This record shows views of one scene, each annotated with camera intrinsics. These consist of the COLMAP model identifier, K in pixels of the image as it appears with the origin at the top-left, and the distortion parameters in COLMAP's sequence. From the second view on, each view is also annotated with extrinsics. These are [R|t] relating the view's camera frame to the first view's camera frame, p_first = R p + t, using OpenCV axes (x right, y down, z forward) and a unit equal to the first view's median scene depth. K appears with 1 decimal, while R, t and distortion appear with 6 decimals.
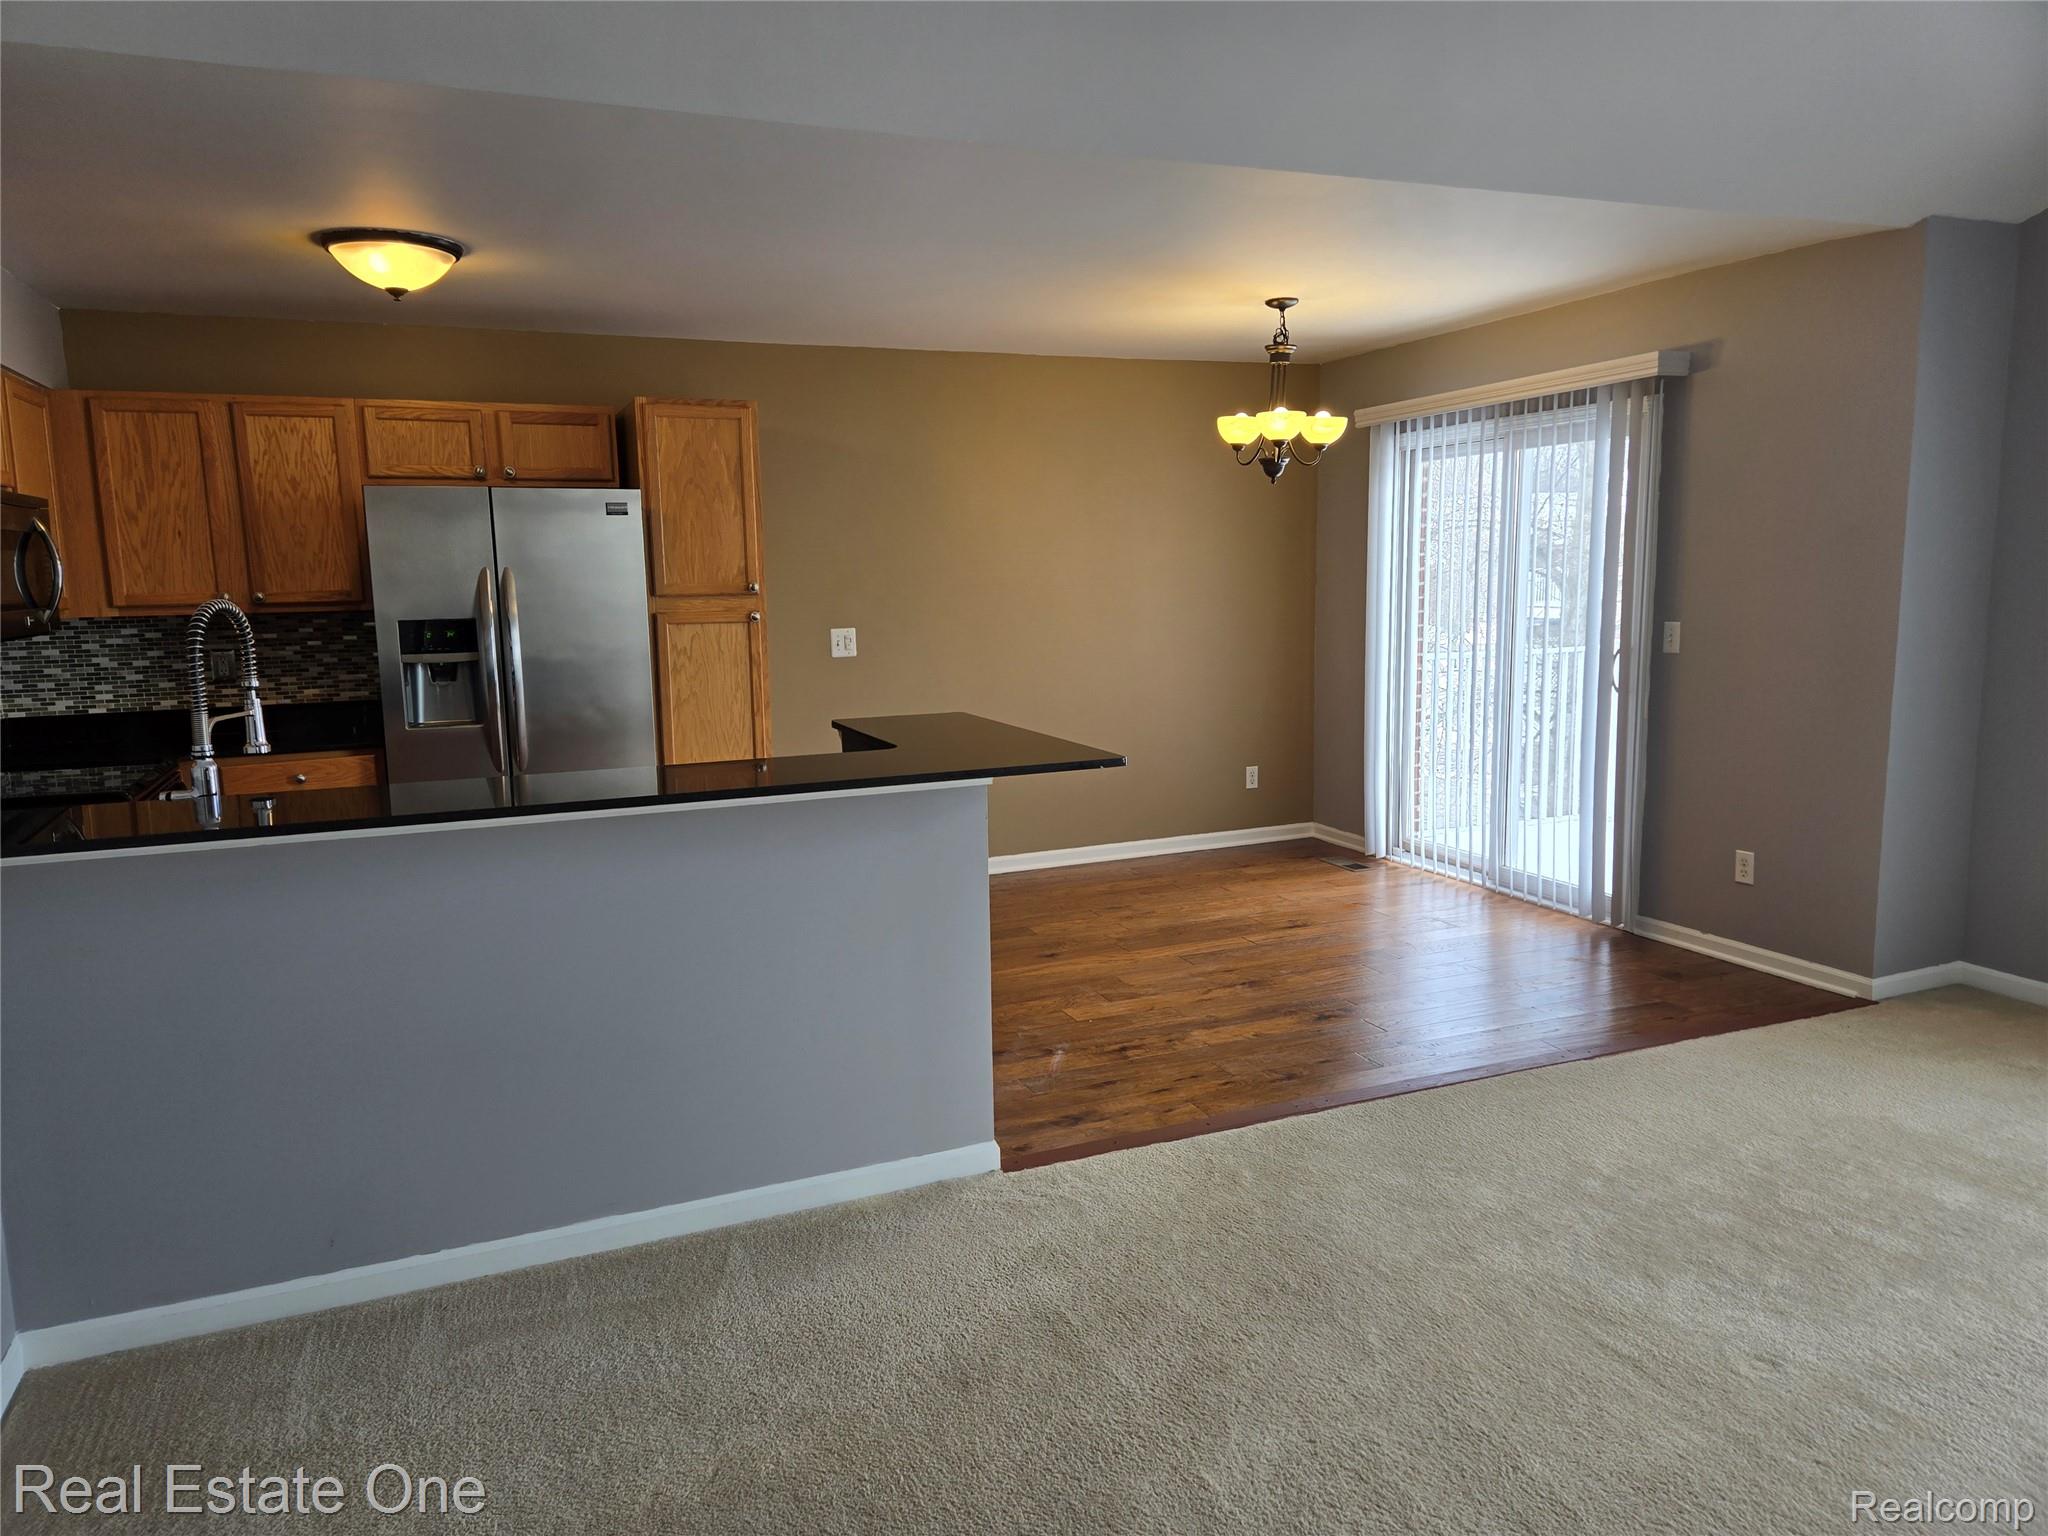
lens RADIAL K [[1353.2, 0, 998.5], [0, 1353.2, 772.8], [0, 0, 1]] dist [0.072482, -0.062017]
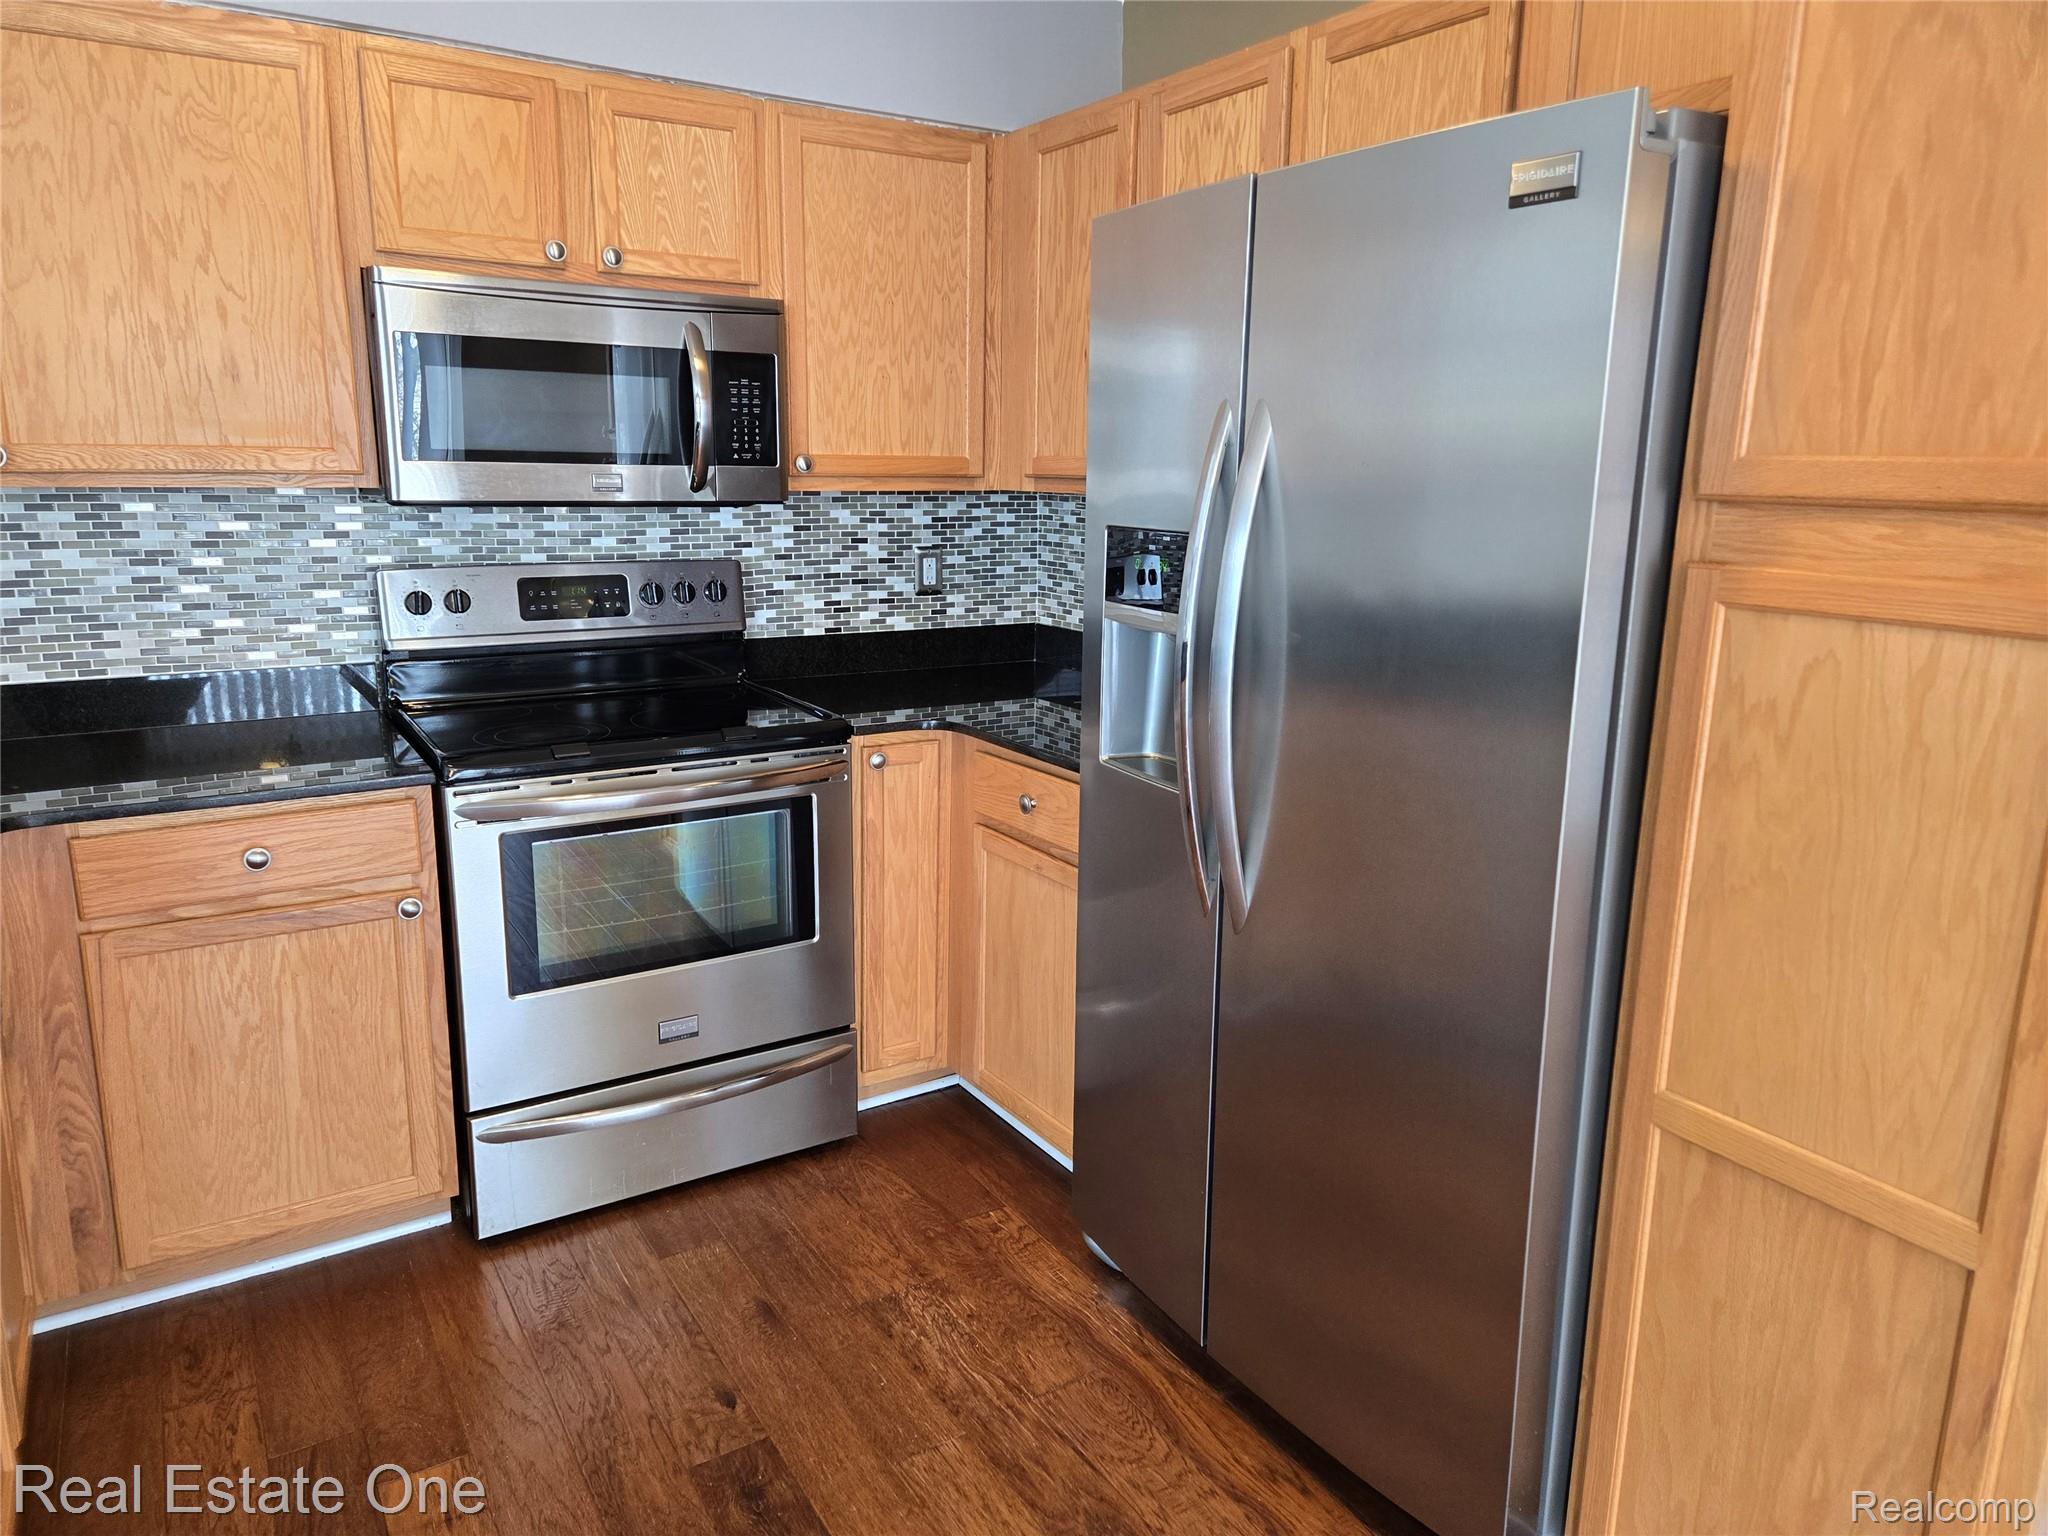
lens RADIAL K [[1367.7, 0, 1015.1], [0, 1367.7, 742.8], [0, 0, 1]] dist [0.079511, -0.062745]
pose [[0.161693, 0.221370, -0.961692, 0.005369], [-0.164204, 0.966965, 0.194976, -0.118825], [0.973084, 0.126387, 0.192701, 0.851067]]
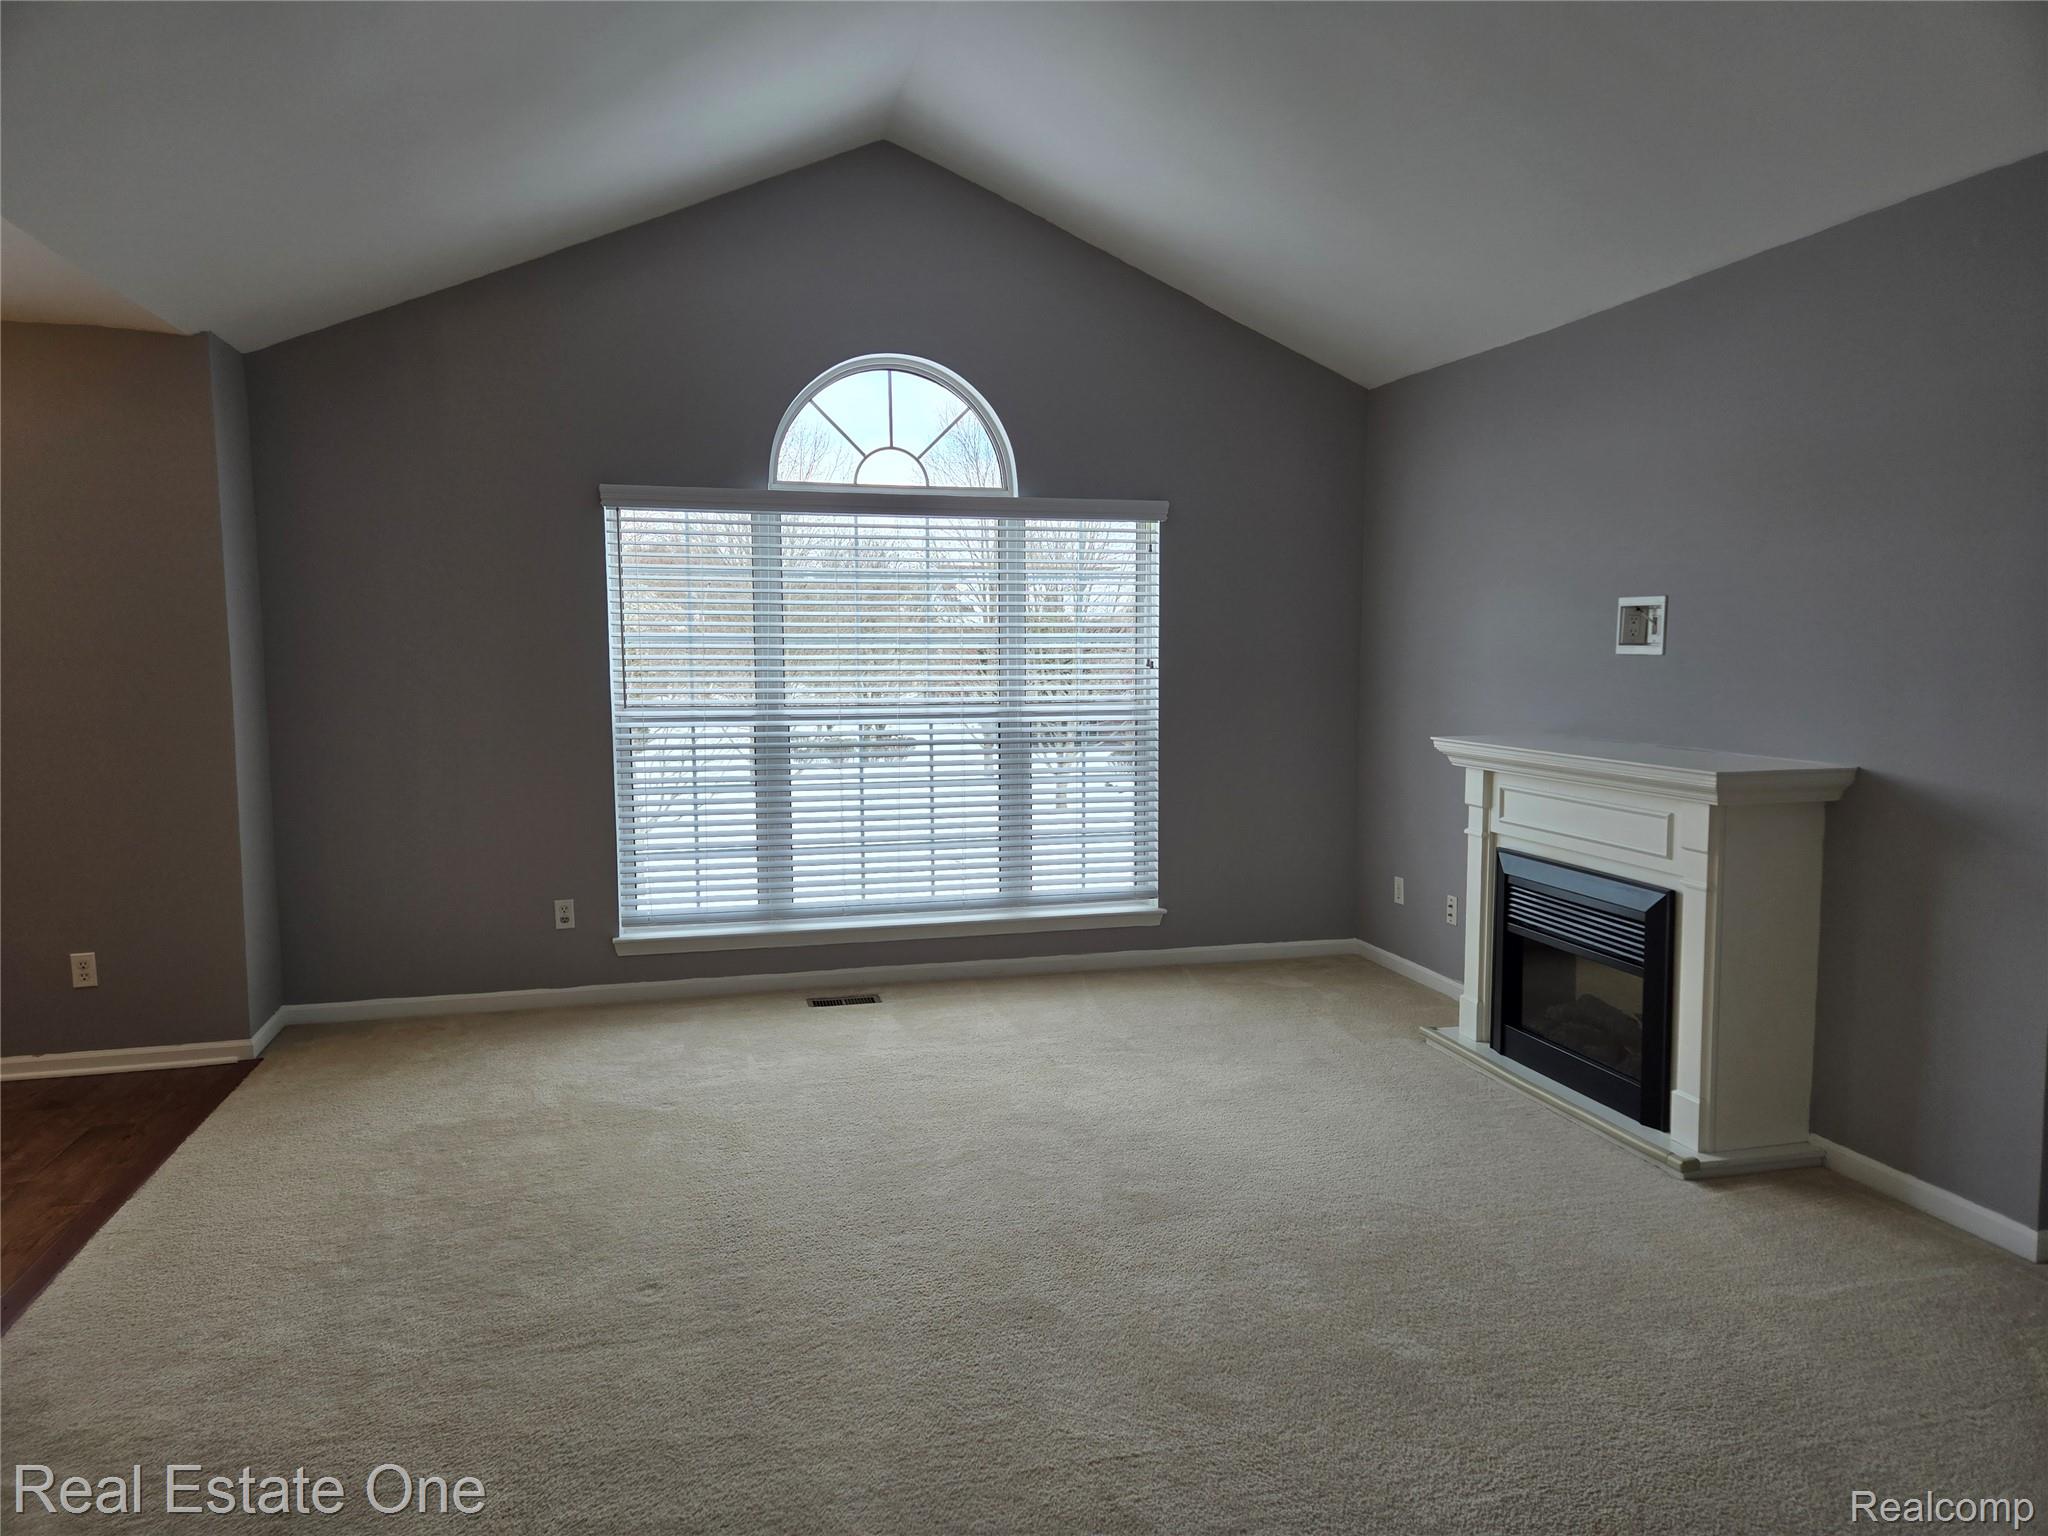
lens RADIAL K [[1353.2, 0, 998.5], [0, 1353.2, 772.8], [0, 0, 1]] dist [0.072482, -0.062017]
pose [[0.146639, -0.075050, 0.986339, -0.279225], [0.153429, 0.986776, 0.052273, -0.016958], [-0.977219, 0.143668, 0.156214, 0.228837]]
